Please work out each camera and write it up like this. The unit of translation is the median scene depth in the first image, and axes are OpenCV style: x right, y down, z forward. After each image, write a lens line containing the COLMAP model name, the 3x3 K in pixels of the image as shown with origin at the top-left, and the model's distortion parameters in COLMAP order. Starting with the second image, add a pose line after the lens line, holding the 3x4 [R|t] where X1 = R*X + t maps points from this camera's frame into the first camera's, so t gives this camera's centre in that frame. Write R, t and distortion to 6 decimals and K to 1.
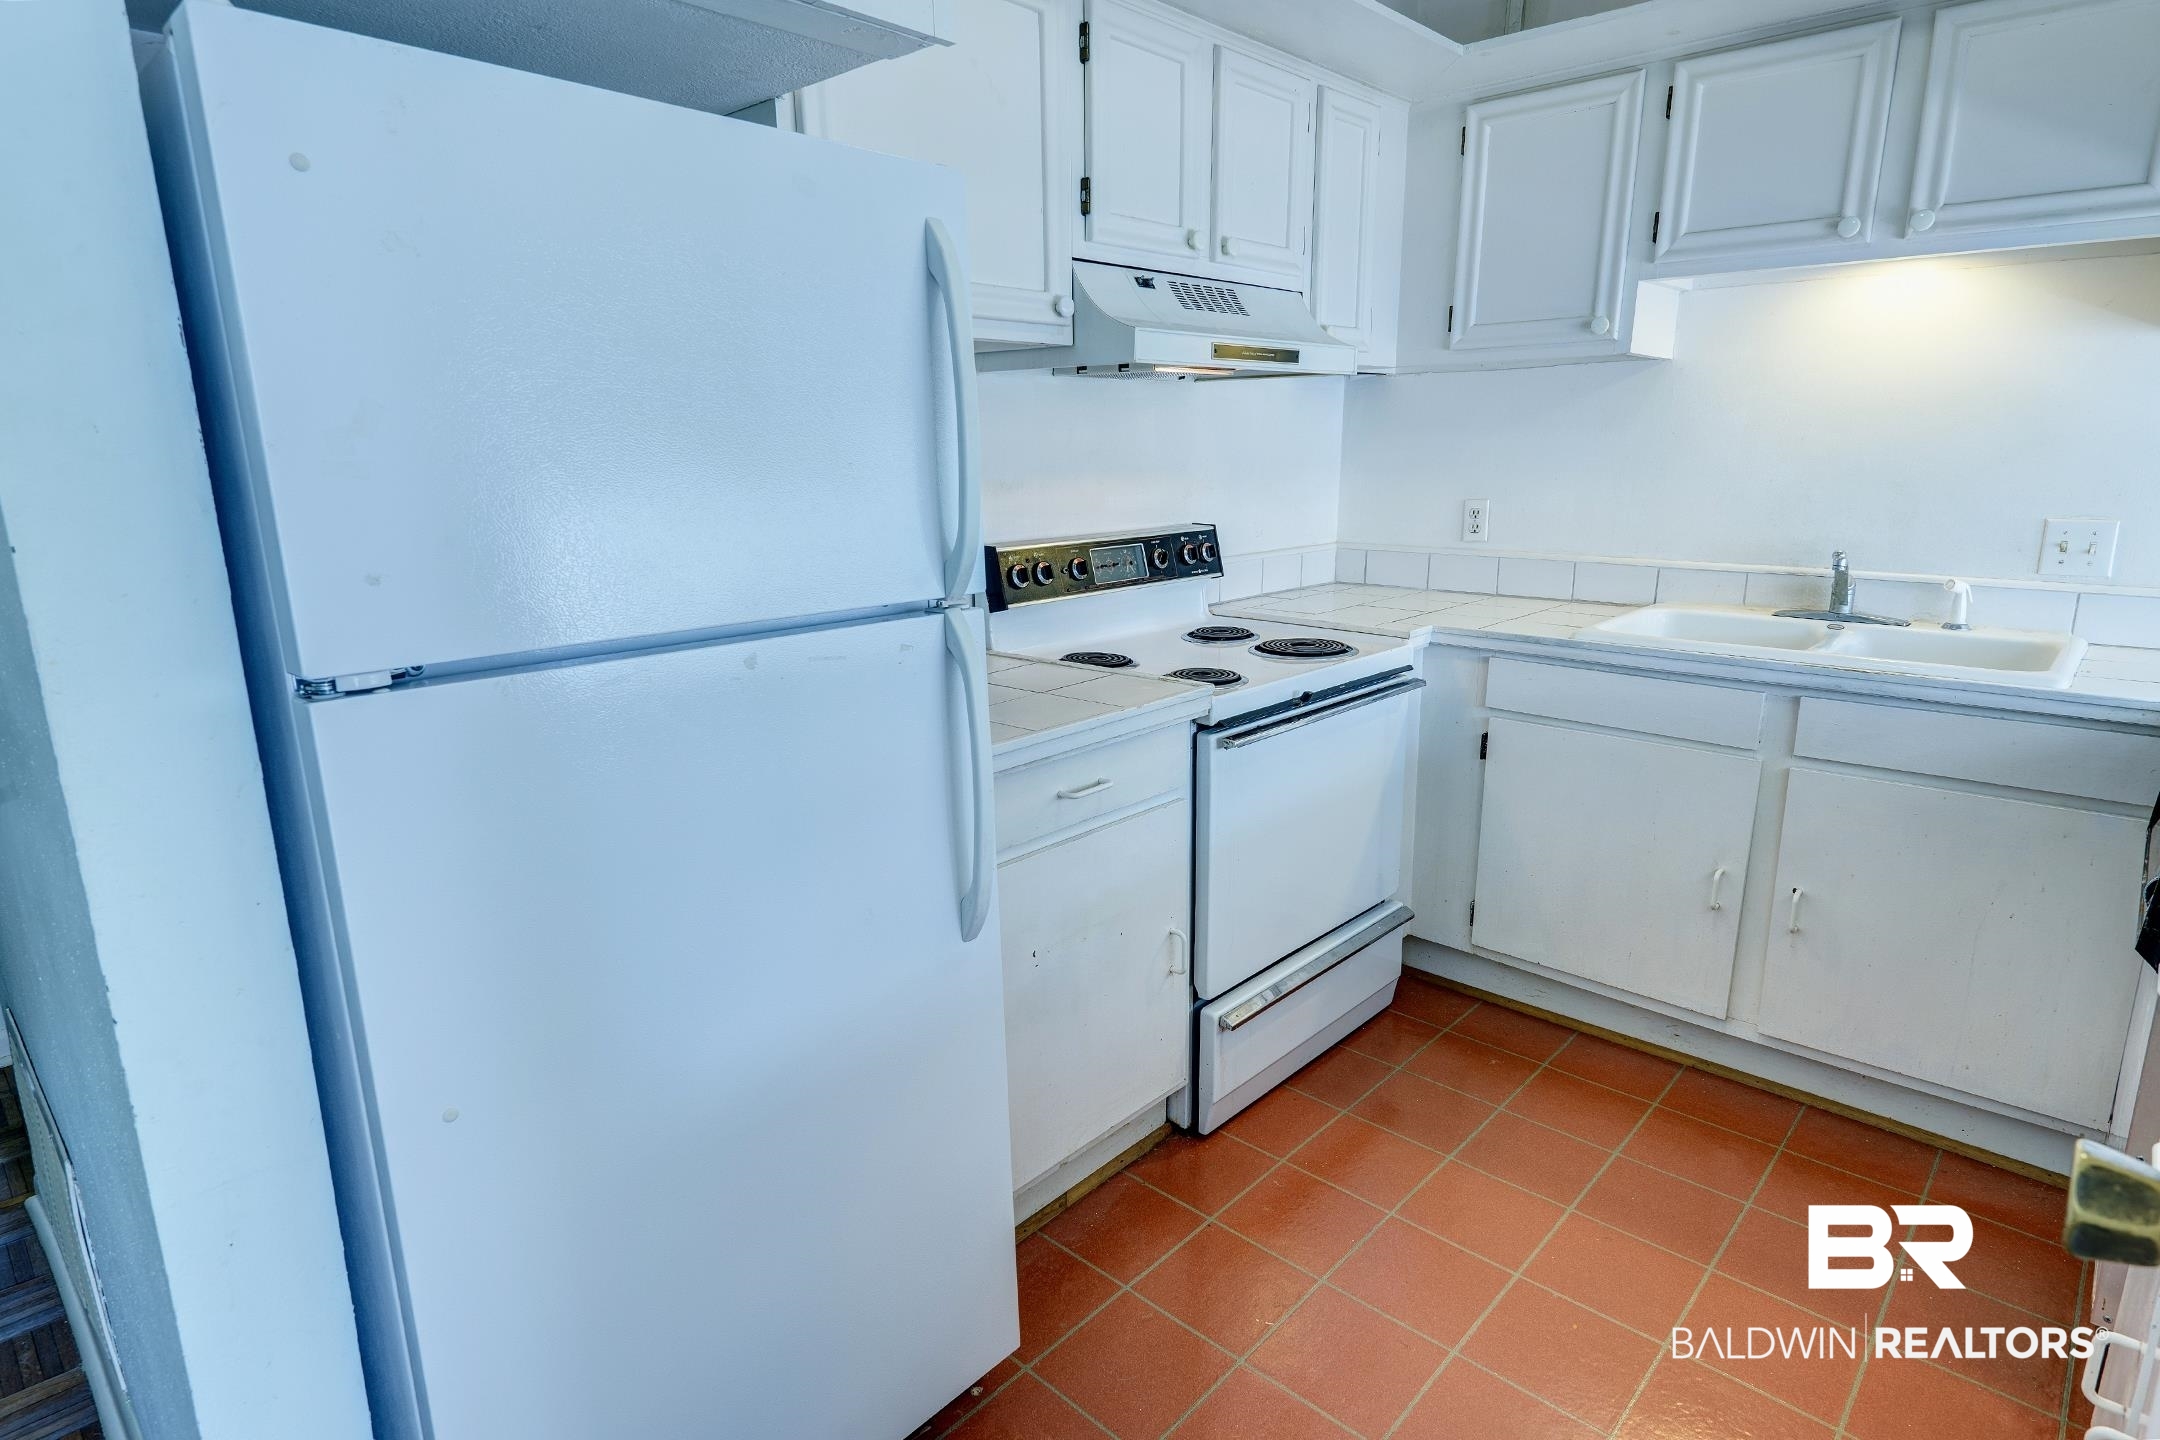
lens RADIAL K [[1162.4, 0, 1080.0], [0, 1162.4, 720.0], [0, 0, 1]] dist [0.051684, -0.037645]
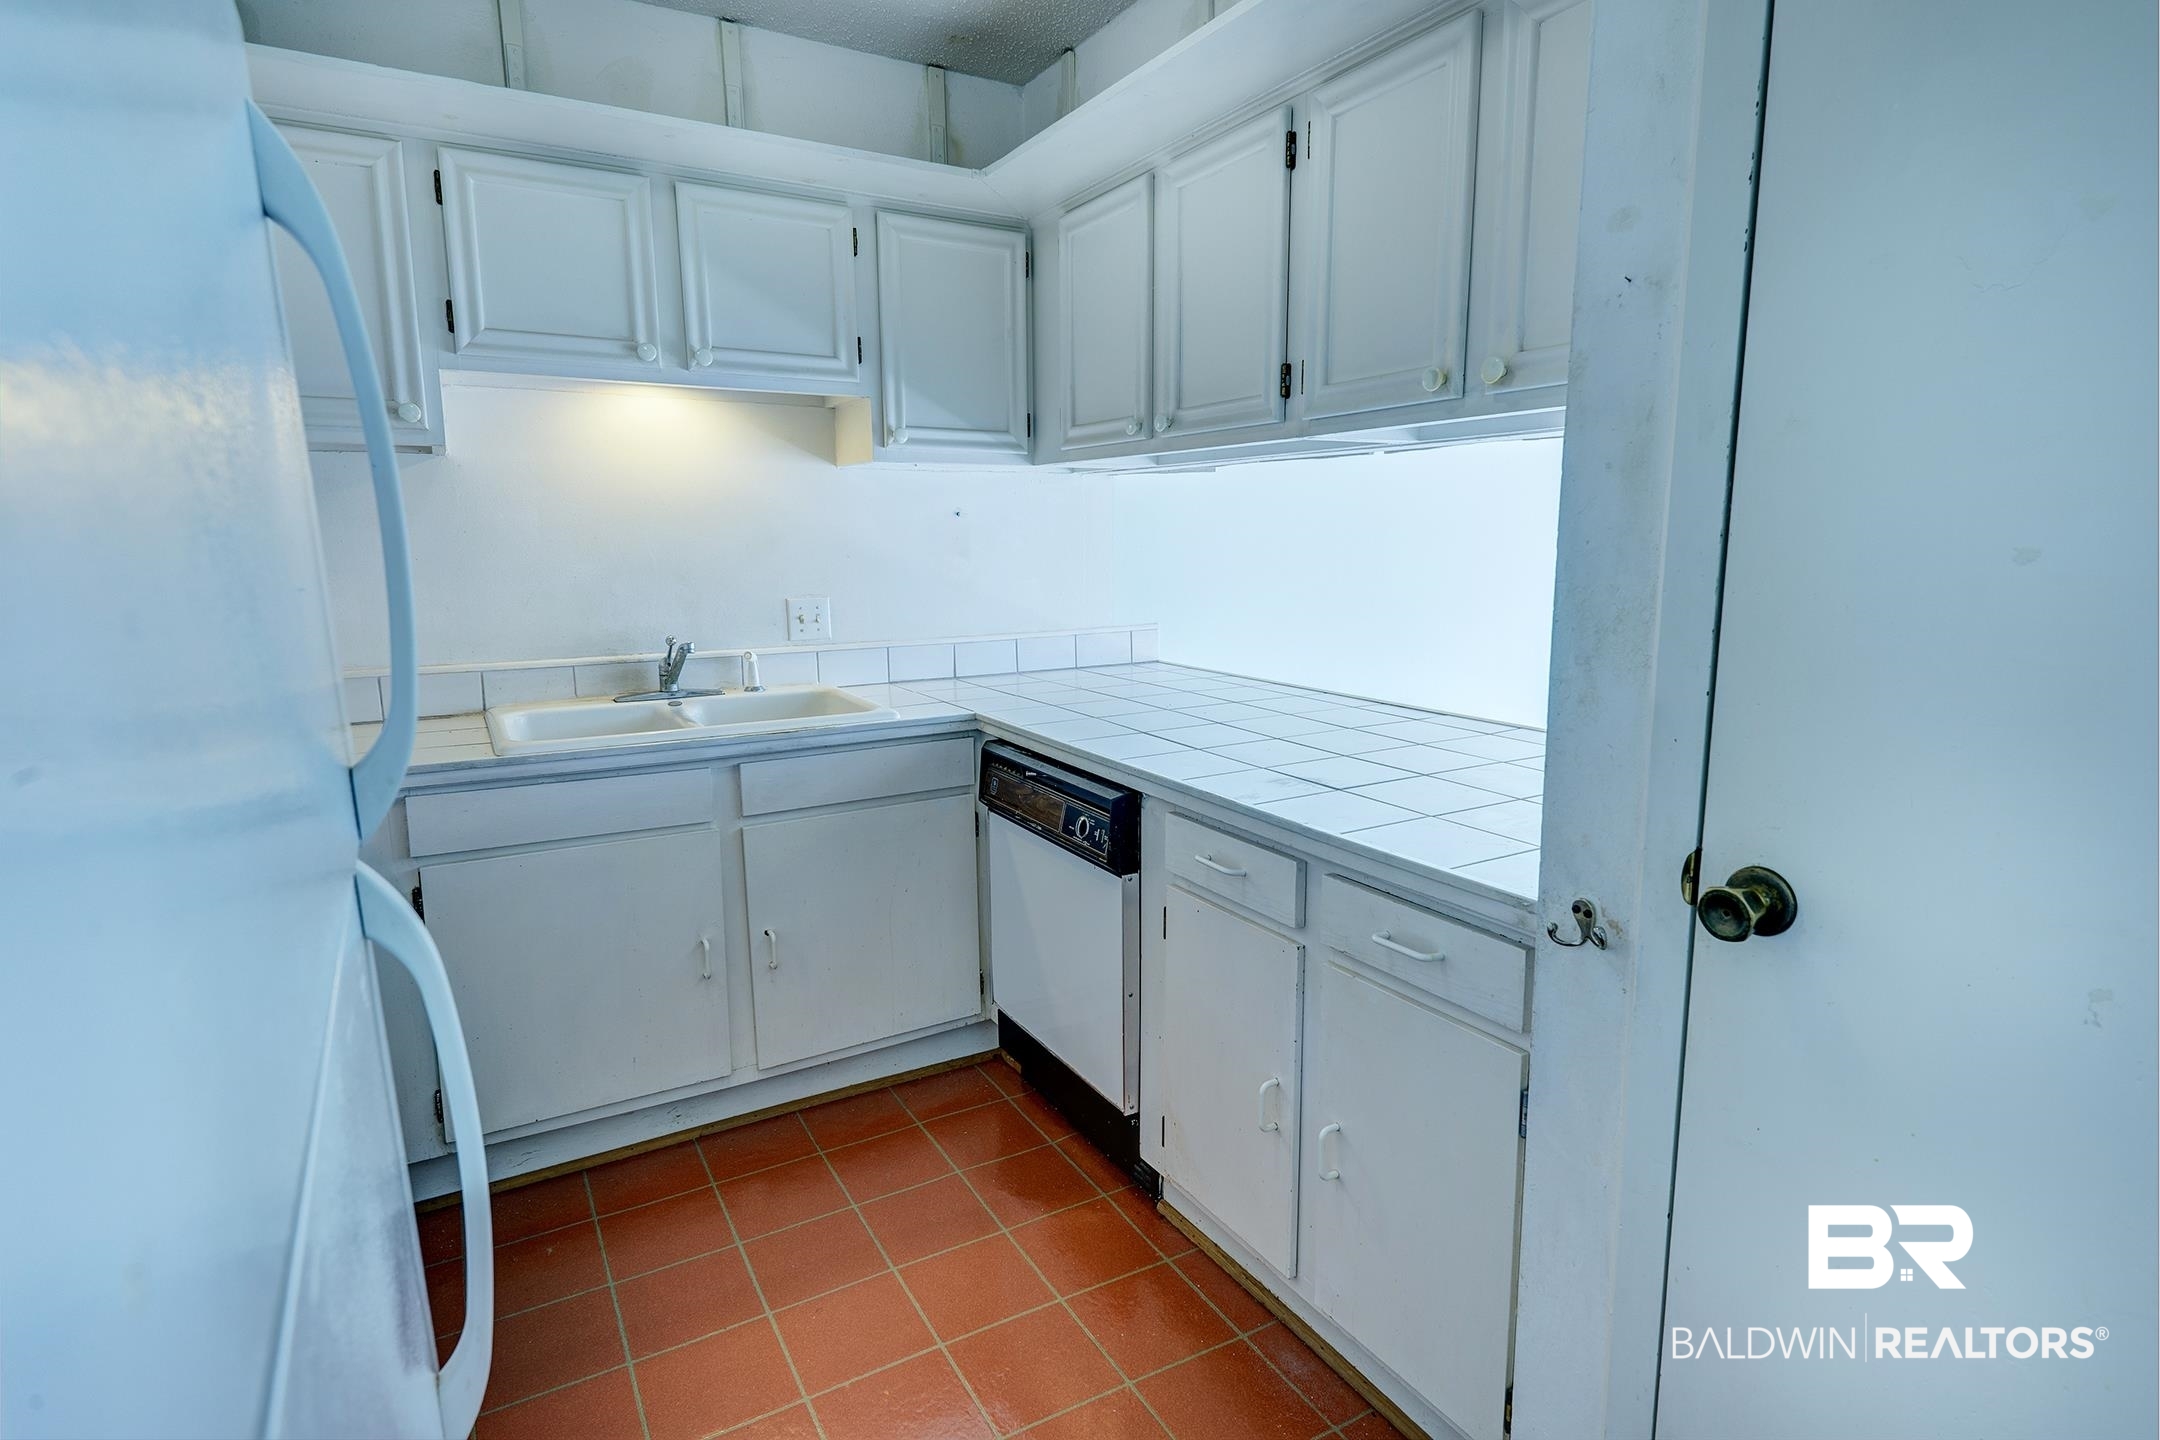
lens RADIAL K [[1142.1, 0, 1080.0], [0, 1142.1, 720.0], [0, 0, 1]] dist [0.059403, -0.047336]
pose [[0.292735, -0.154969, 0.943552, -0.285454], [0.227525, 0.969726, 0.088679, -0.074800], [-0.928730, 0.188722, 0.319132, 0.303482]]
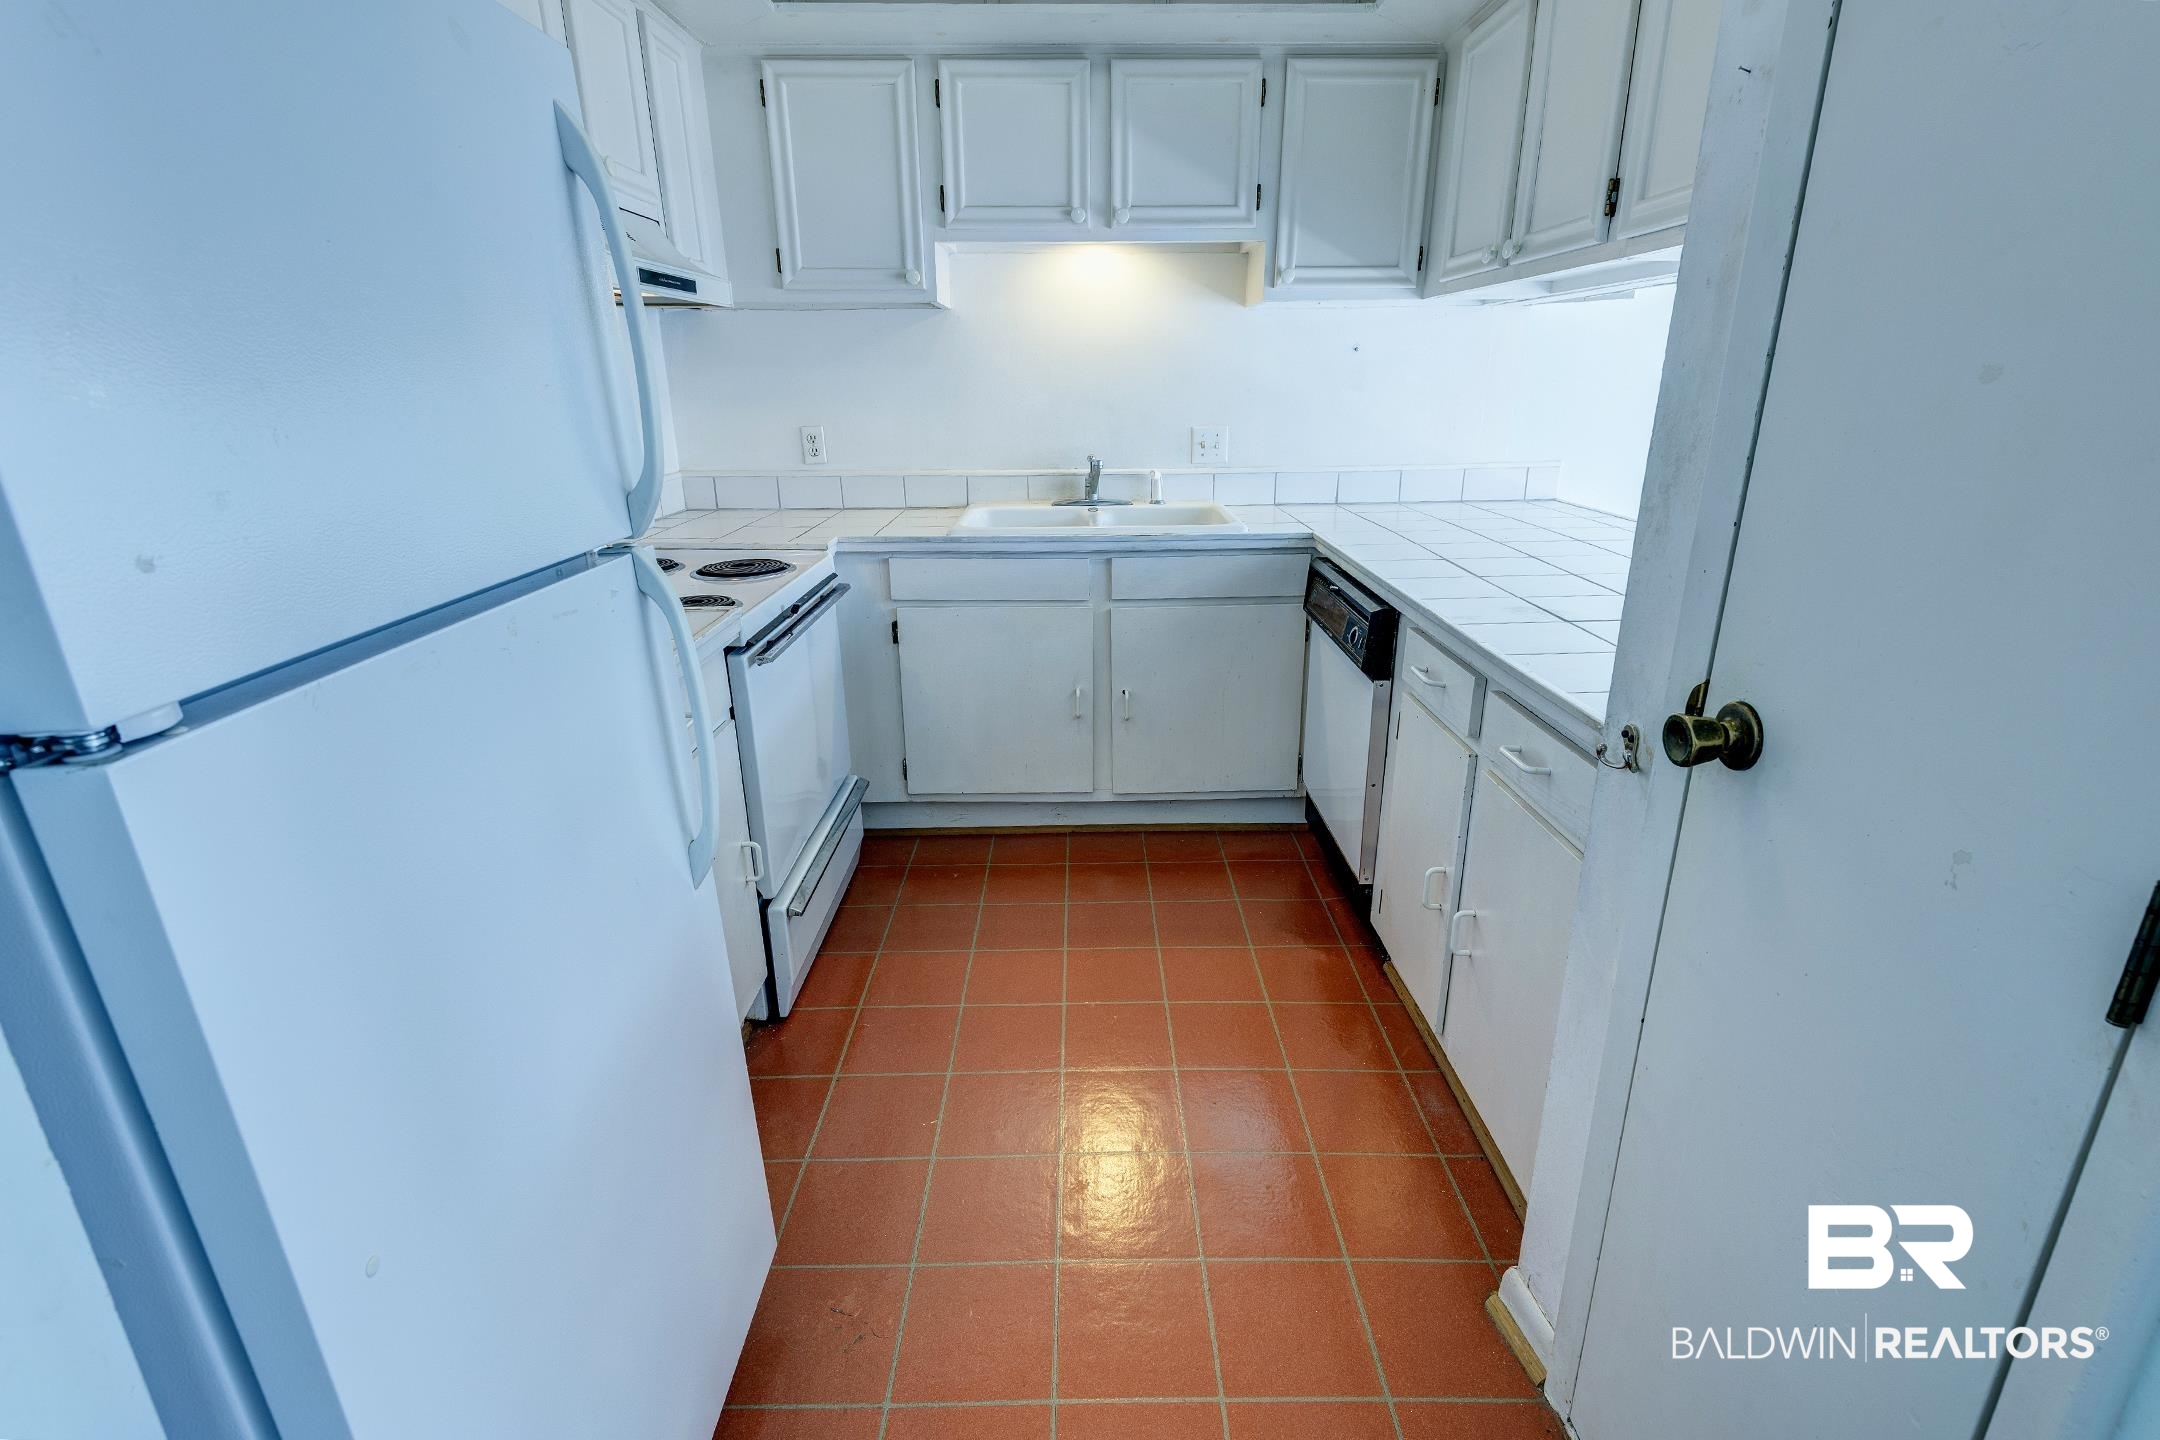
lens RADIAL K [[1024.3, 0, 1080.0], [0, 1024.3, 720.0], [0, 0, 1]] dist [0.057367, -0.036324]
pose [[0.726915, -0.218393, 0.651075, -0.244443], [0.163080, 0.975861, 0.145262, -0.013342], [-0.667083, 0.000584, 0.744983, 0.082725]]
